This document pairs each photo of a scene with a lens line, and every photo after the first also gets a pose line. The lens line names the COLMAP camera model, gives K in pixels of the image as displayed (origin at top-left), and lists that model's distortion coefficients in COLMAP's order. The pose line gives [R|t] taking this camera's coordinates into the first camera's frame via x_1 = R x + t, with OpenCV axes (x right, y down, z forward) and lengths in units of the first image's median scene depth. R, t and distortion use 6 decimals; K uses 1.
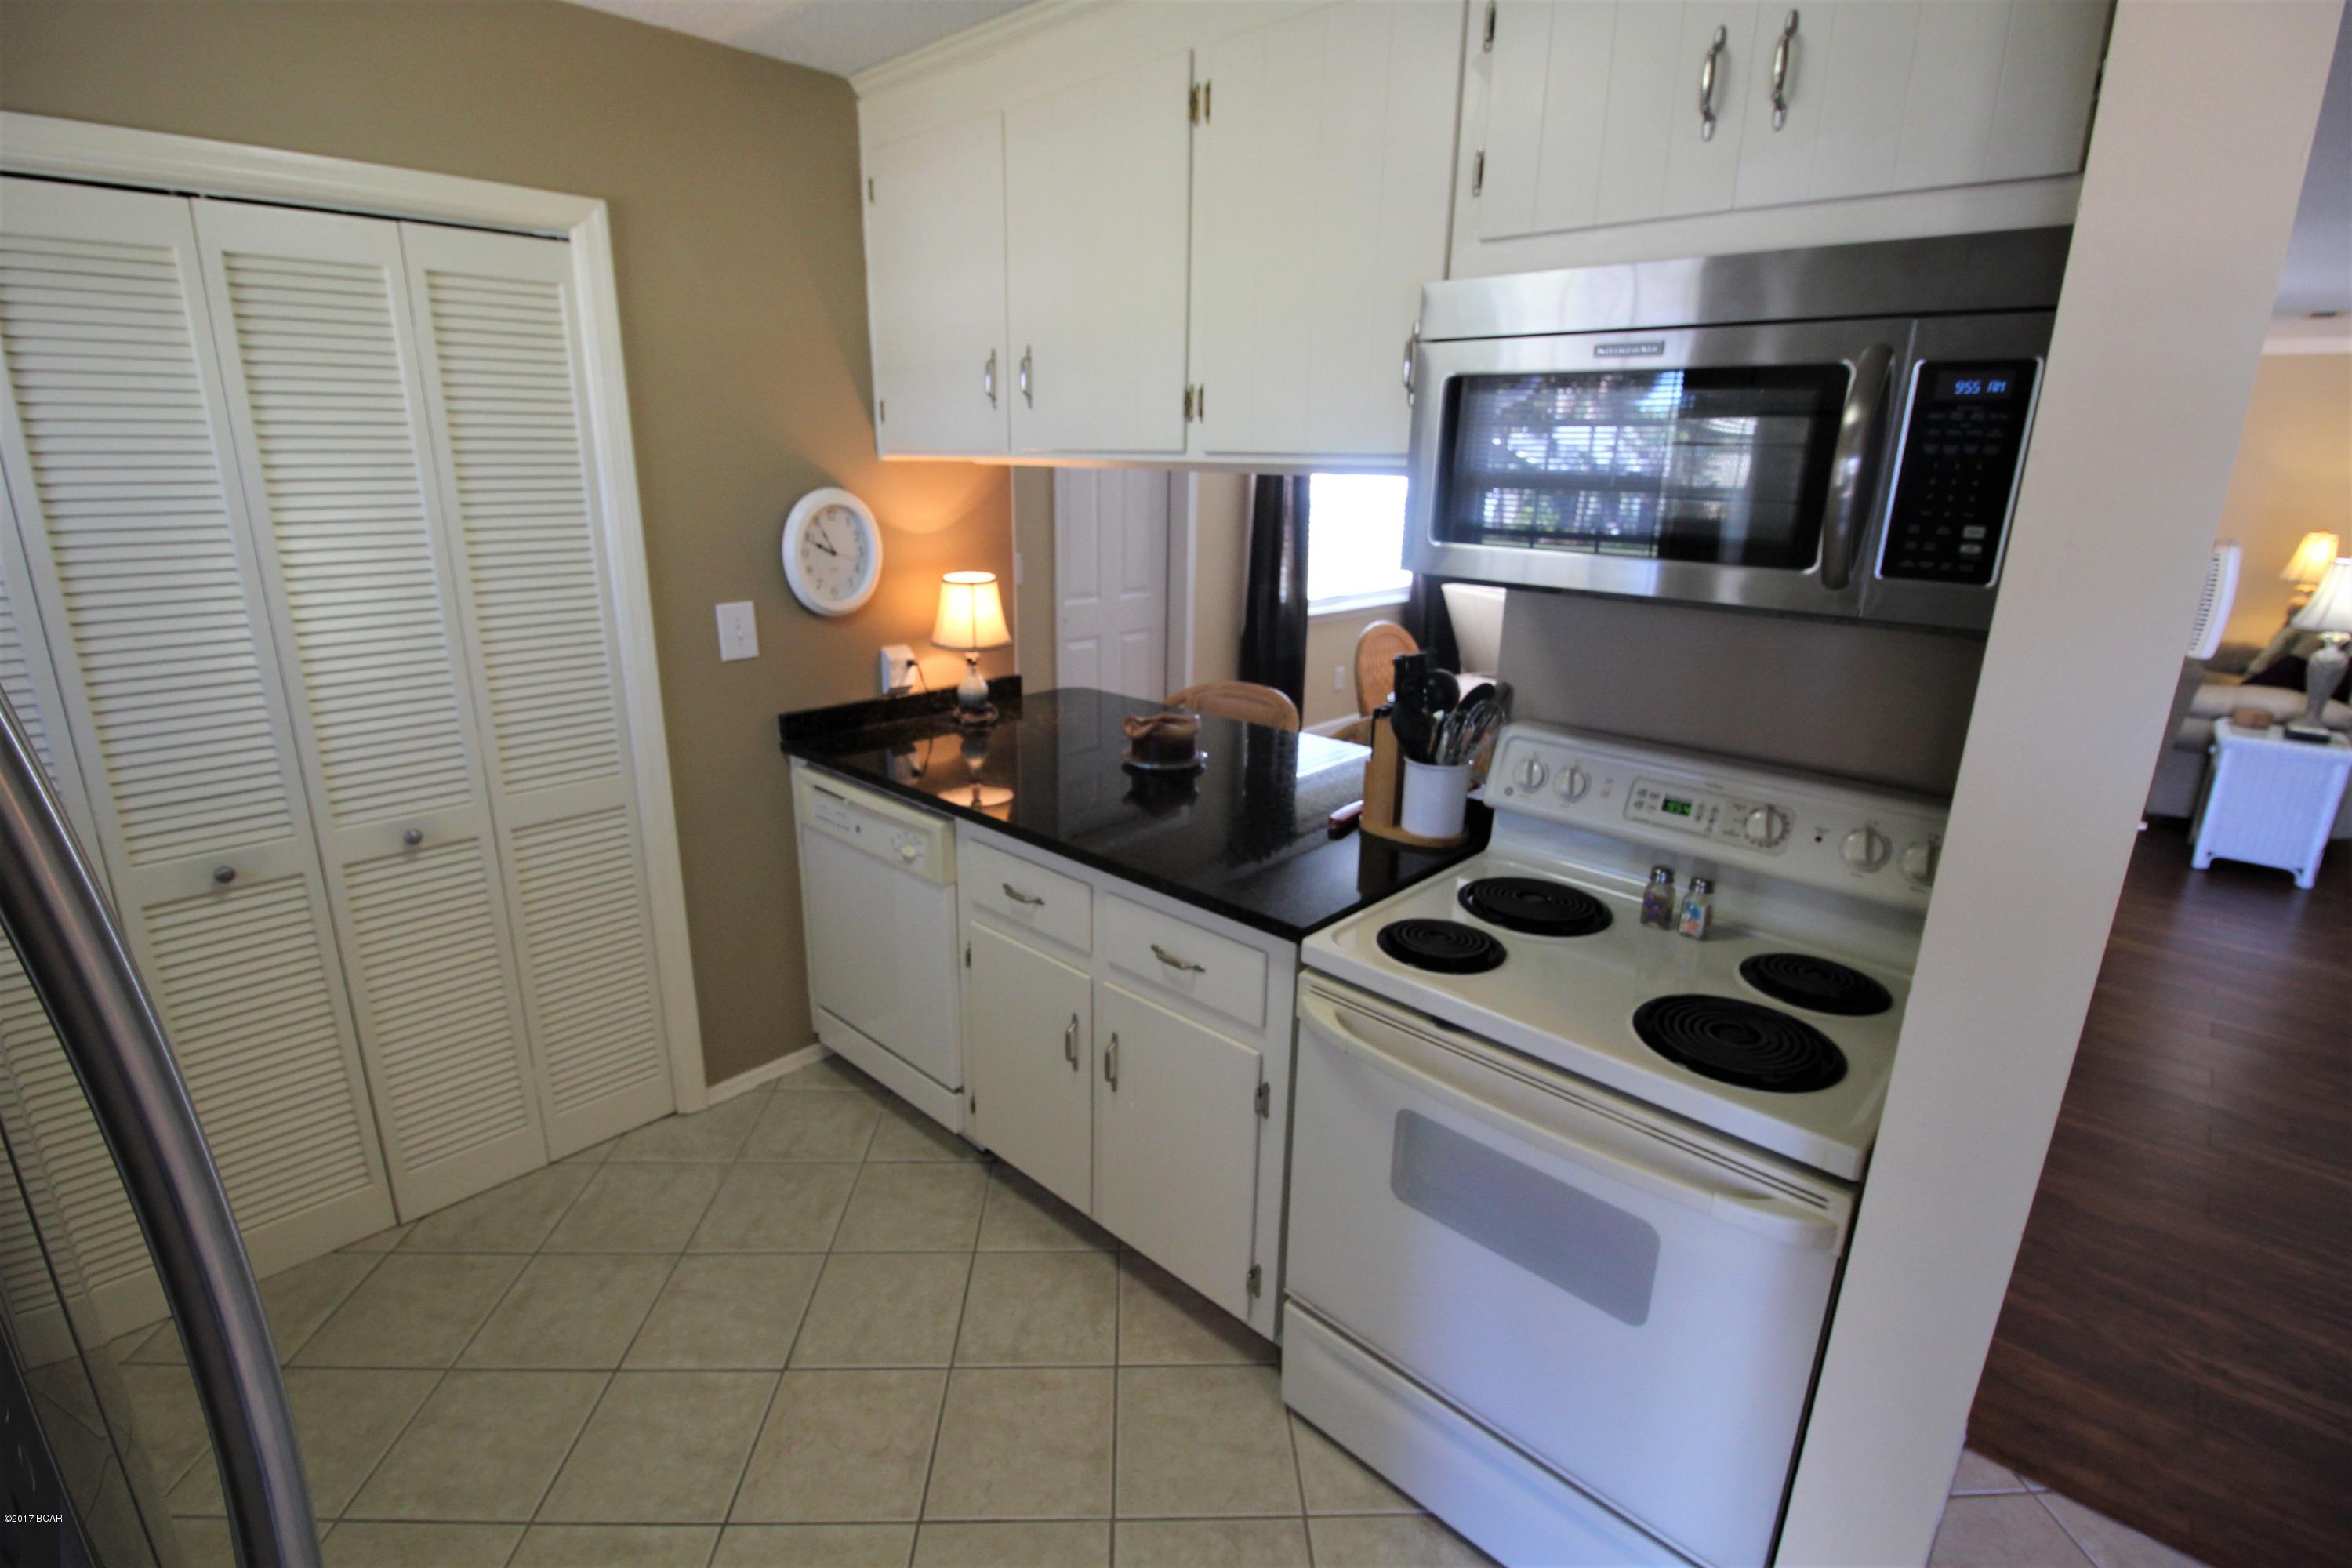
lens RADIAL K [[1094.1, 0, 1159.5], [0, 1094.1, 780.3], [0, 0, 1]] dist [-0.020023, -0.002651]
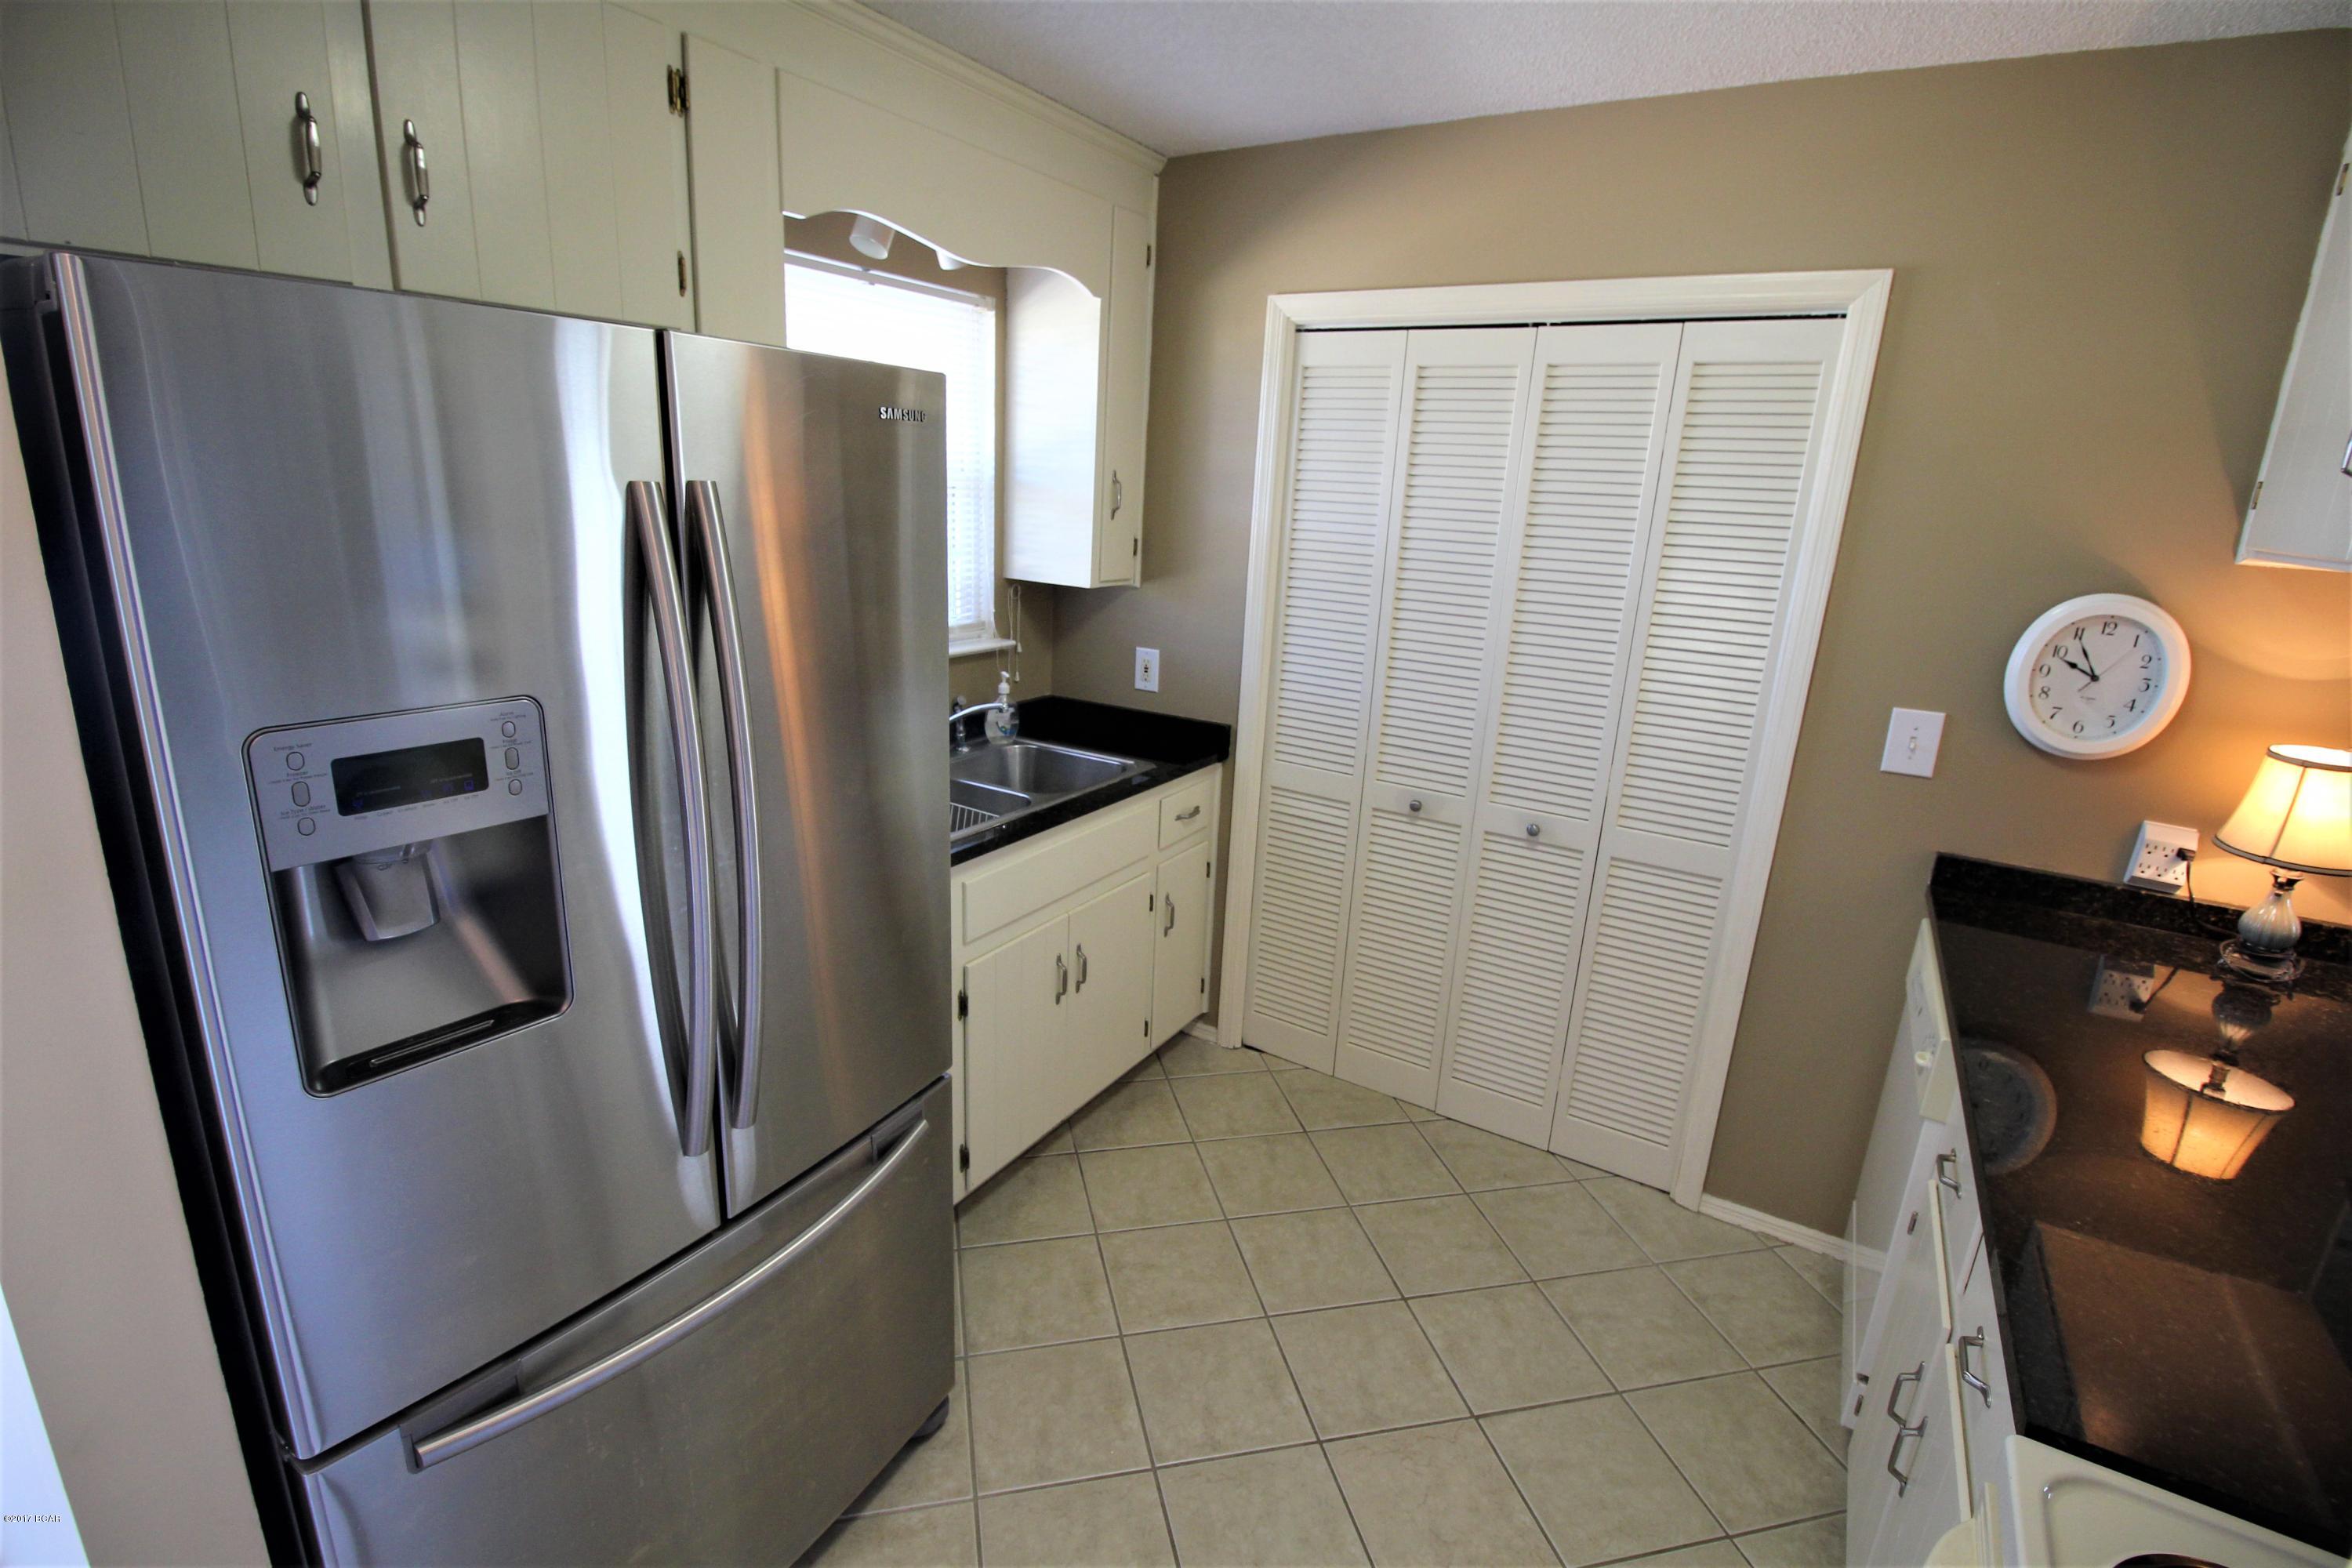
lens RADIAL K [[1094.1, 0, 1155.8], [0, 1094.1, 776.8], [0, 0, 1]] dist [-0.020023, -0.002651]
pose [[0.181346, 0.253479, -0.950190, 0.319013], [-0.319335, 0.929031, 0.186888, -0.081022], [0.930128, 0.269538, 0.249421, 0.244161]]
